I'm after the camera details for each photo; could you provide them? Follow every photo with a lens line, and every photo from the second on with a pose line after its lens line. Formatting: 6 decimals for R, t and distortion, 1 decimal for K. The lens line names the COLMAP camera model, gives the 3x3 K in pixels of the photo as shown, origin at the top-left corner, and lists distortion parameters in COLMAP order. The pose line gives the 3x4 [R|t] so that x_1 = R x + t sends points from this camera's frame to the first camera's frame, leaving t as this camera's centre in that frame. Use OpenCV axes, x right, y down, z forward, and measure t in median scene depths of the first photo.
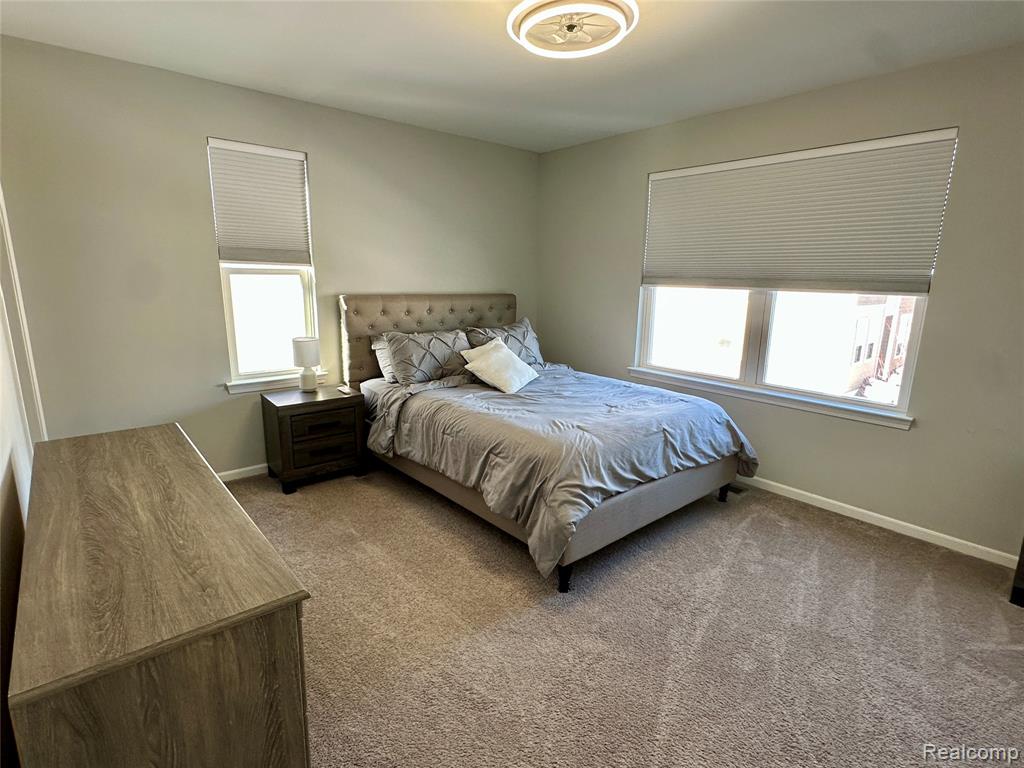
lens RADIAL K [[515.0, 0, 508.7], [0, 515.0, 385.8], [0, 0, 1]] dist [-0.004100, -0.001100]
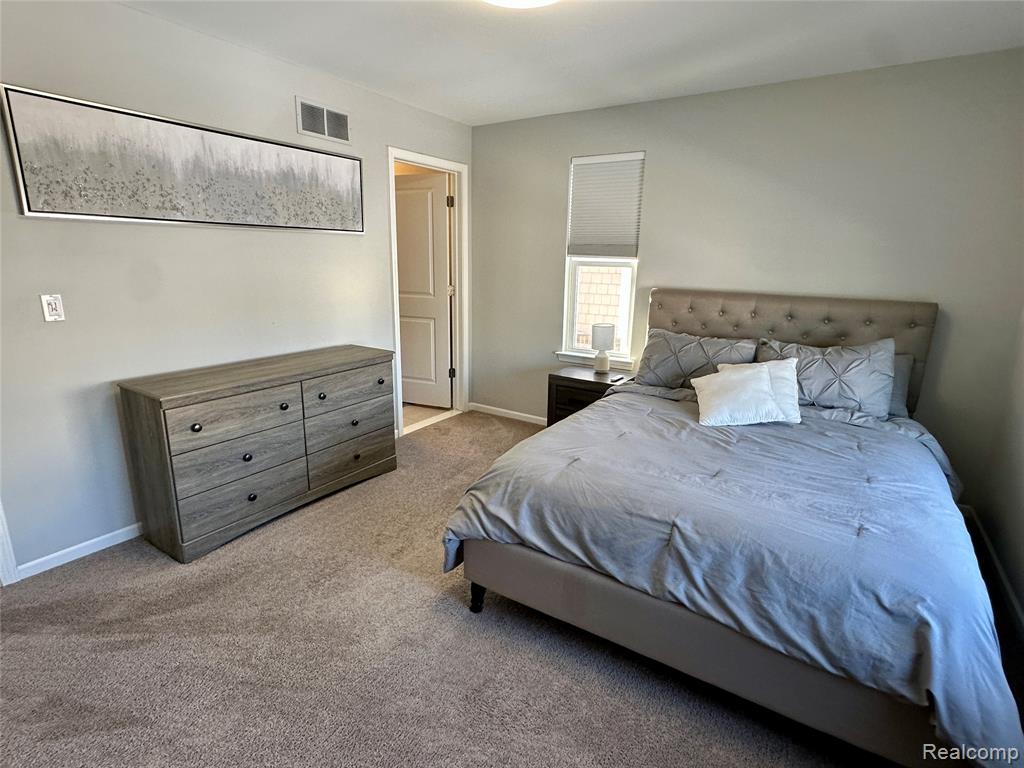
lens RADIAL K [[515.0, 0, 509.8], [0, 515.0, 381.6], [0, 0, 1]] dist [-0.004100, -0.001100]
pose [[0.288087, 0.209761, -0.934348, 0.648914], [-0.217107, 0.964614, 0.149615, -0.102719], [0.932668, 0.159751, 0.323433, 0.510865]]
